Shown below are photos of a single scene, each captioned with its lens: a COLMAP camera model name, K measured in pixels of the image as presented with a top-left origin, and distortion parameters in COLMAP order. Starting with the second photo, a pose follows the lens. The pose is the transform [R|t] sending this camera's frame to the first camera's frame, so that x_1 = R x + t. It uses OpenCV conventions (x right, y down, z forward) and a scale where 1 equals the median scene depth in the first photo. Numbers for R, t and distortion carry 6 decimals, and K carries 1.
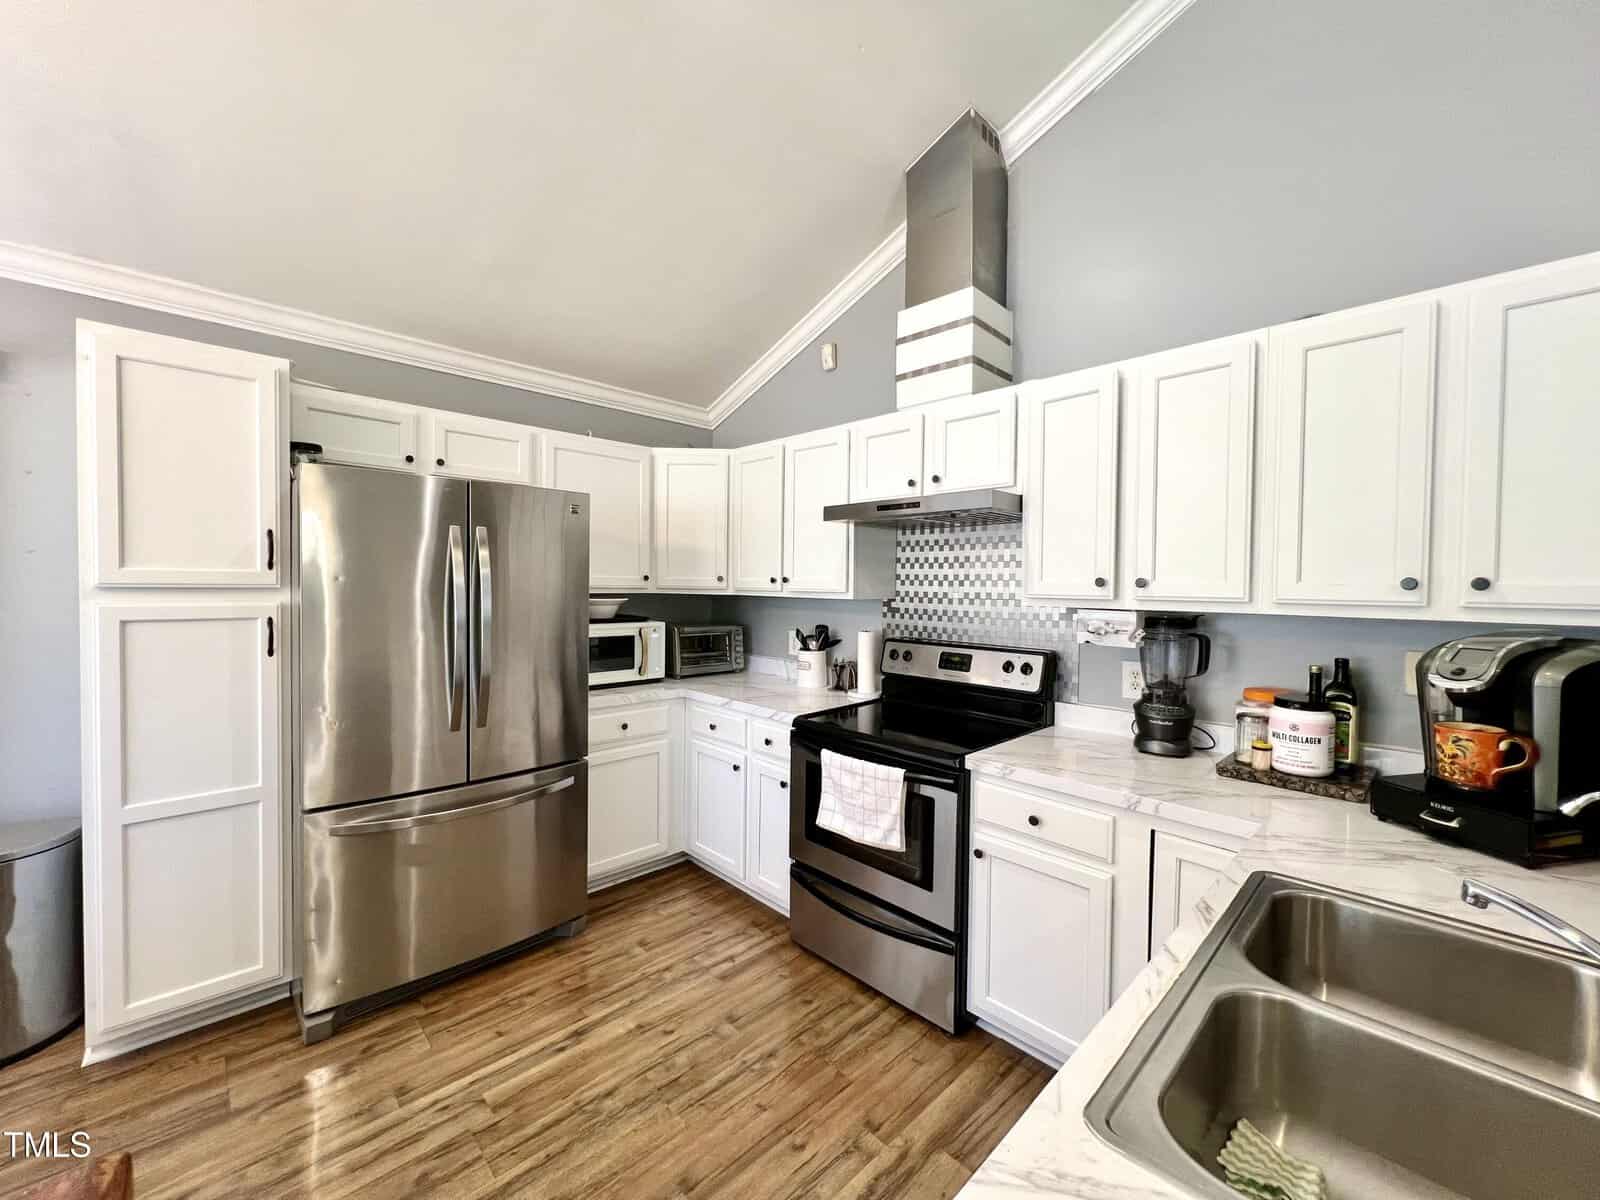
lens RADIAL K [[637.2, 0, 797.6], [0, 637.2, 597.8], [0, 0, 1]] dist [-0.001937, -0.000079]
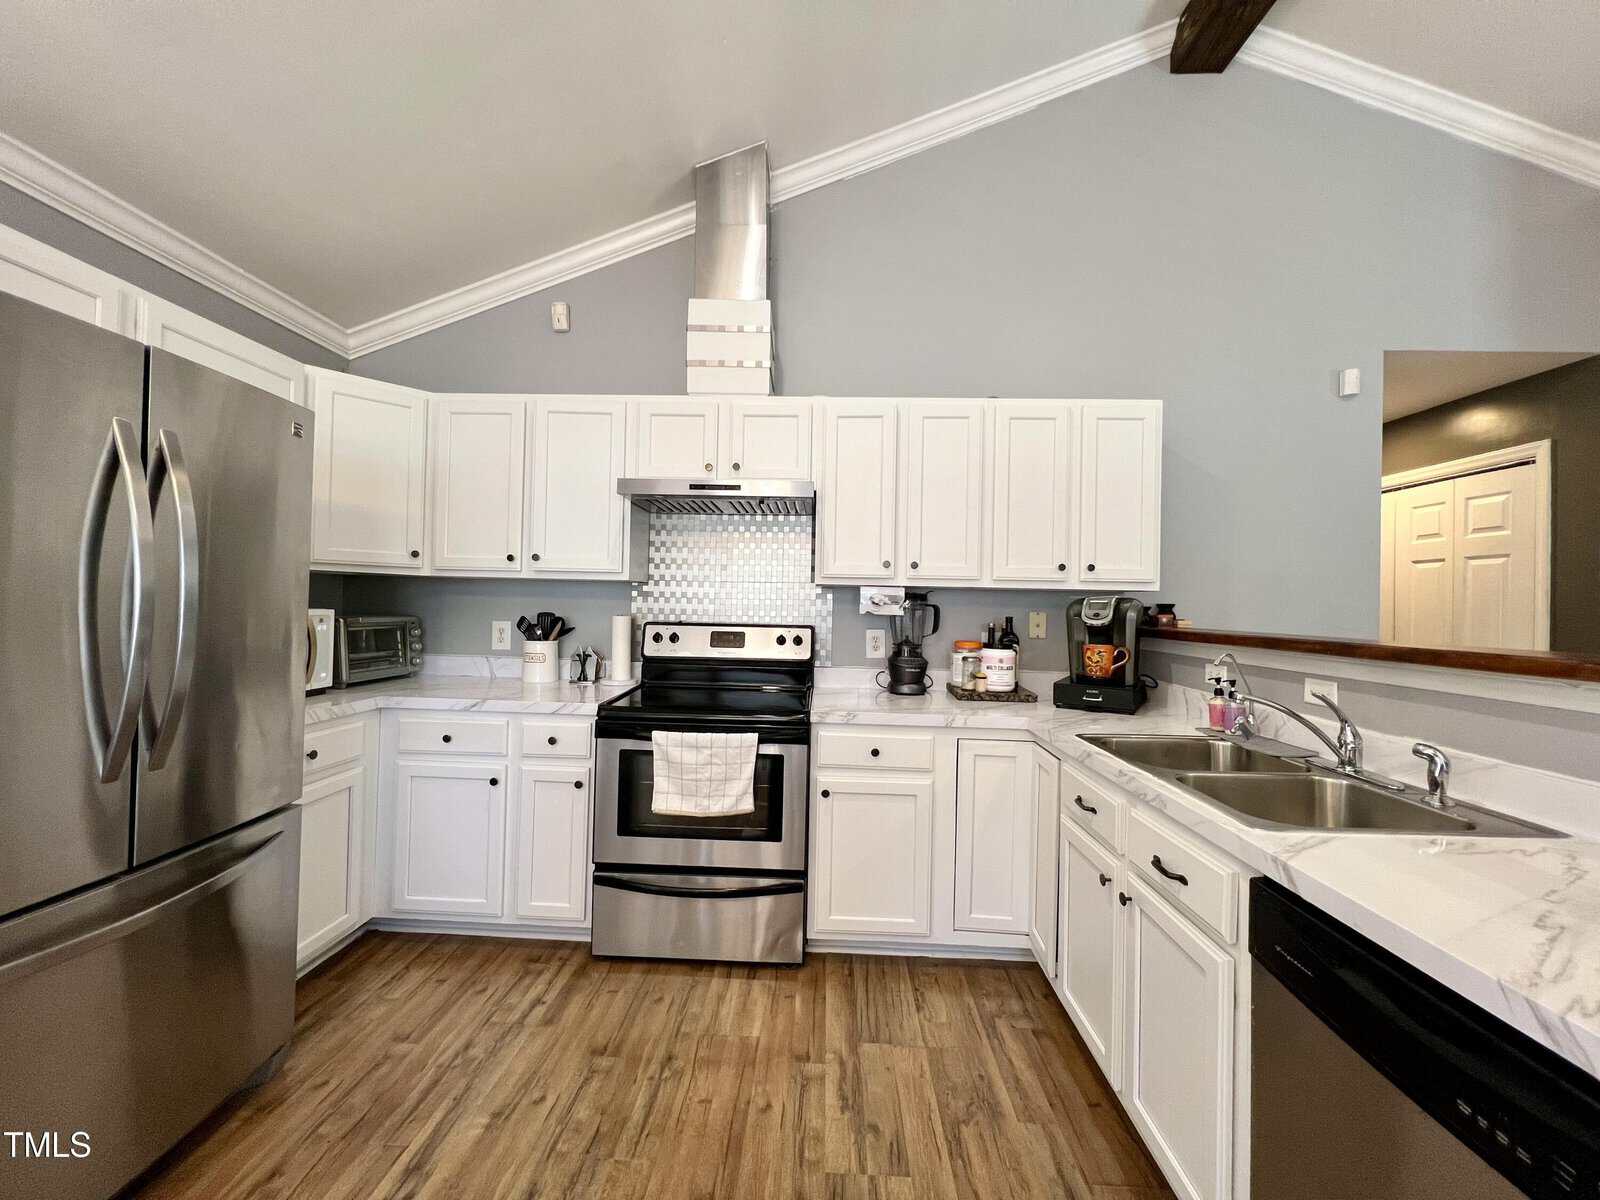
lens RADIAL K [[637.2, 0, 801.4], [0, 637.2, 596.2], [0, 0, 1]] dist [-0.001937, -0.000079]
pose [[0.721306, 0.011050, 0.692528, -0.442015], [0.002658, 0.999821, -0.018722, 0.051961], [-0.692611, 0.015345, 0.721148, 0.152297]]
